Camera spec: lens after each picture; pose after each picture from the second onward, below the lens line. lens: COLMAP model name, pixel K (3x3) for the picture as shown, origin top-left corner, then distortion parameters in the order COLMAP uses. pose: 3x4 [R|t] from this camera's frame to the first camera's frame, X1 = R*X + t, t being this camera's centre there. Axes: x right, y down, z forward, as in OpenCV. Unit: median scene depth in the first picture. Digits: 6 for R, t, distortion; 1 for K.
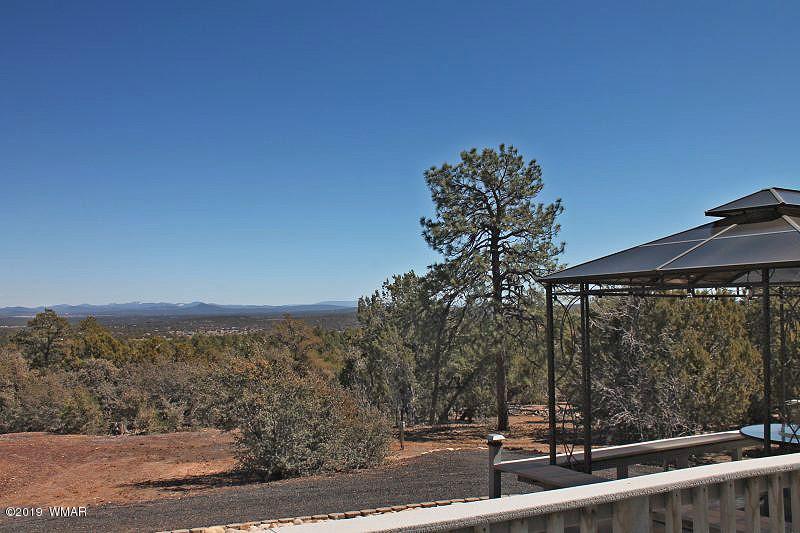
lens RADIAL K [[810.3, 0, 400.0], [0, 810.3, 267.0], [0, 0, 1]] dist [-0.066551, 0.000000]
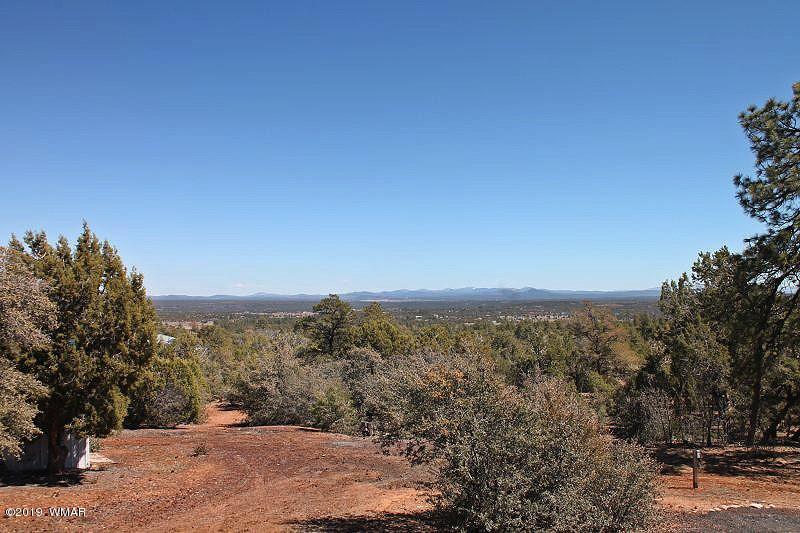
lens RADIAL K [[810.3, 0, 415.1], [0, 810.3, 299.9], [0, 0, 1]] dist [-0.066551, 0.000000]
pose [[0.926149, 0.008595, -0.377059, 0.031601], [0.013466, 0.998349, 0.055833, 0.008993], [0.376916, -0.056787, 0.924505, 0.190641]]
